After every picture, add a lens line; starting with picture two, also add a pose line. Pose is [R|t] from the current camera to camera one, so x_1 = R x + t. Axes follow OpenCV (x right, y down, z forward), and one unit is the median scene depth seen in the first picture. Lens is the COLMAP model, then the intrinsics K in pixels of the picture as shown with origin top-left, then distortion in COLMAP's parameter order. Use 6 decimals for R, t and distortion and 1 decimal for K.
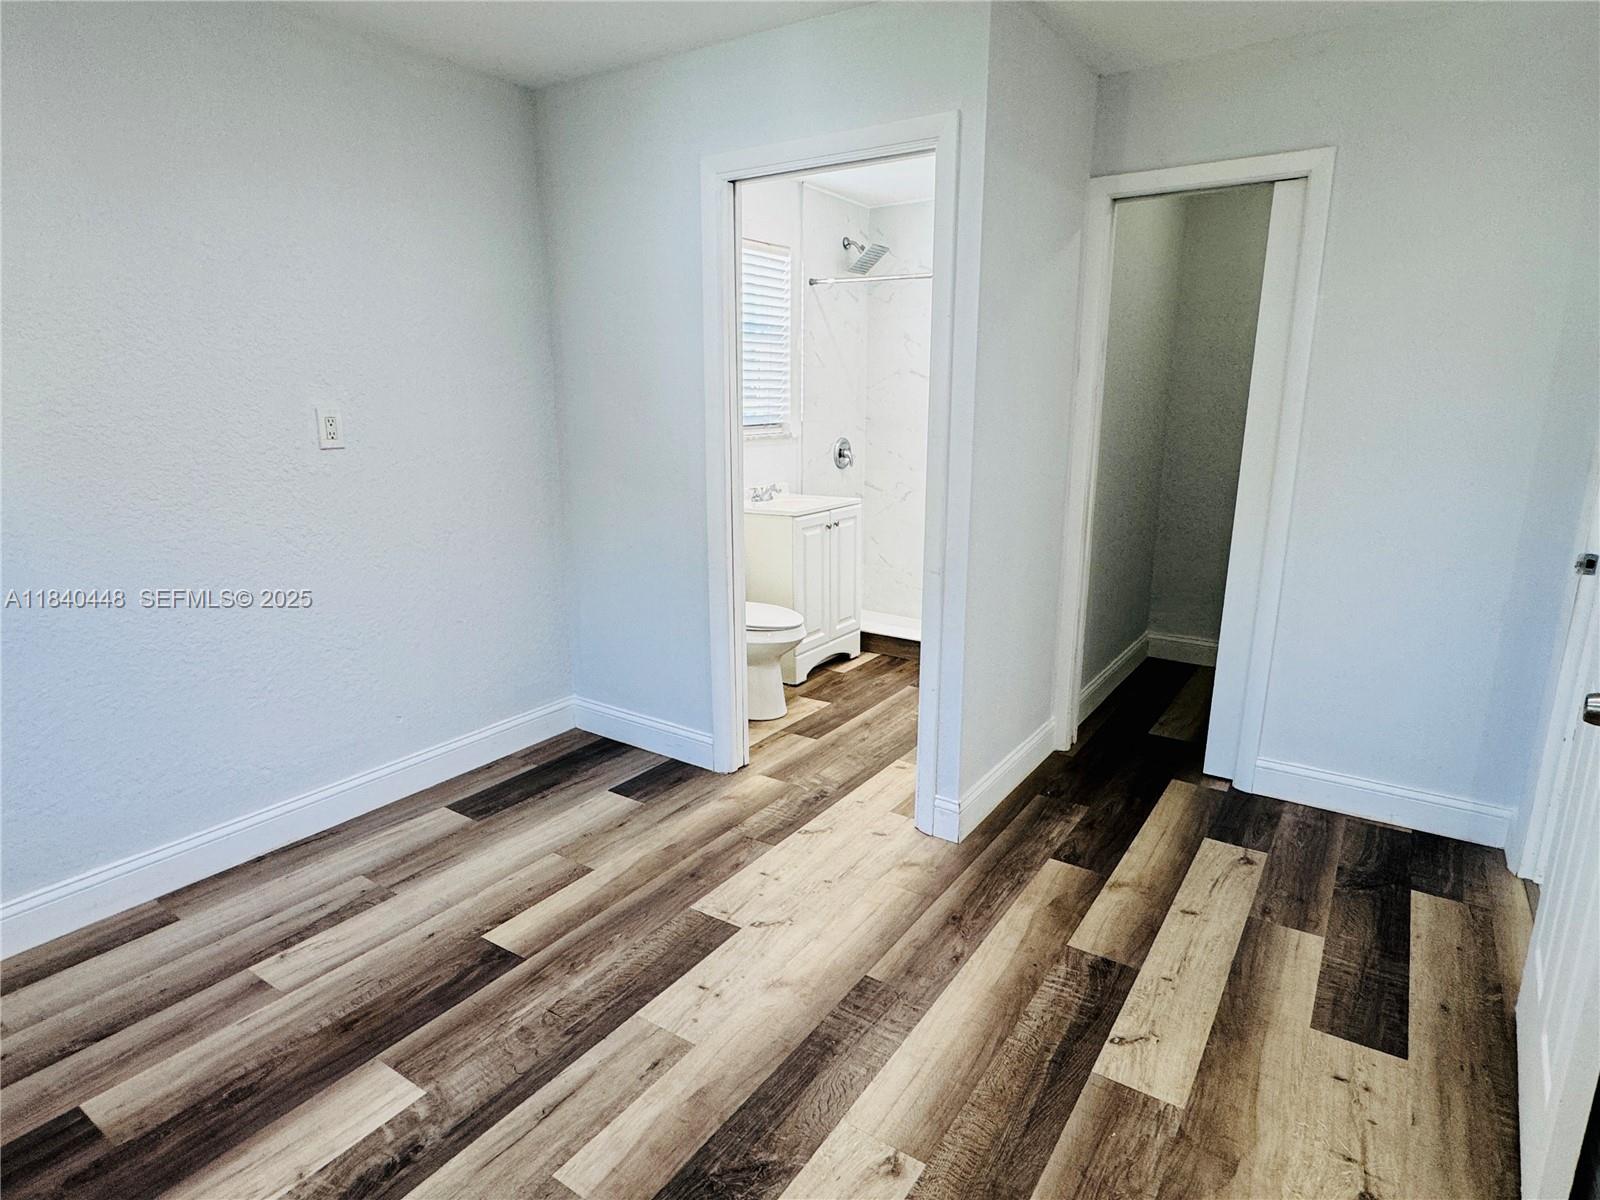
lens RADIAL K [[894.9, 0, 796.1], [0, 894.9, 597.6], [0, 0, 1]] dist [-0.003336, -0.000991]
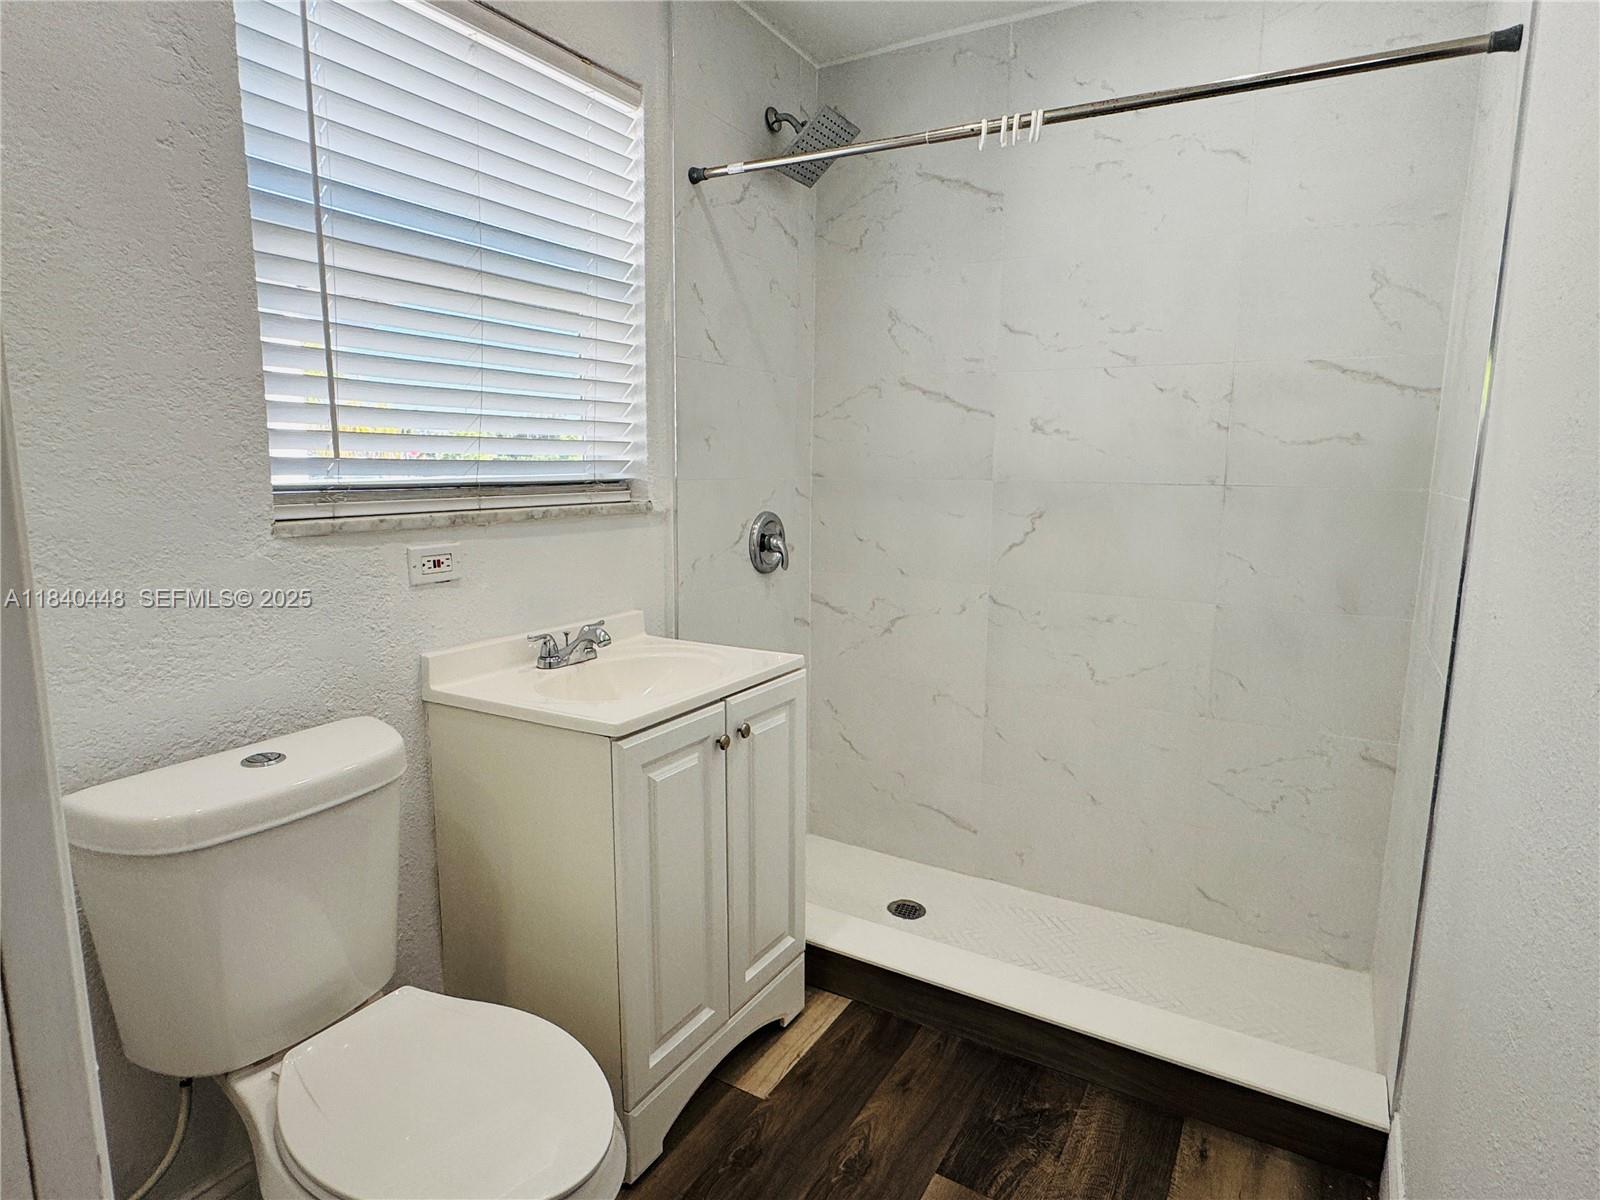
lens RADIAL K [[894.9, 0, 800.9], [0, 894.9, 600.4], [0, 0, 1]] dist [-0.003336, -0.000991]
pose [[0.997798, -0.000905, 0.066321, 0.040448], [0.005520, 0.997572, -0.069430, -0.102469], [-0.066097, 0.069643, 0.995380, 0.546905]]
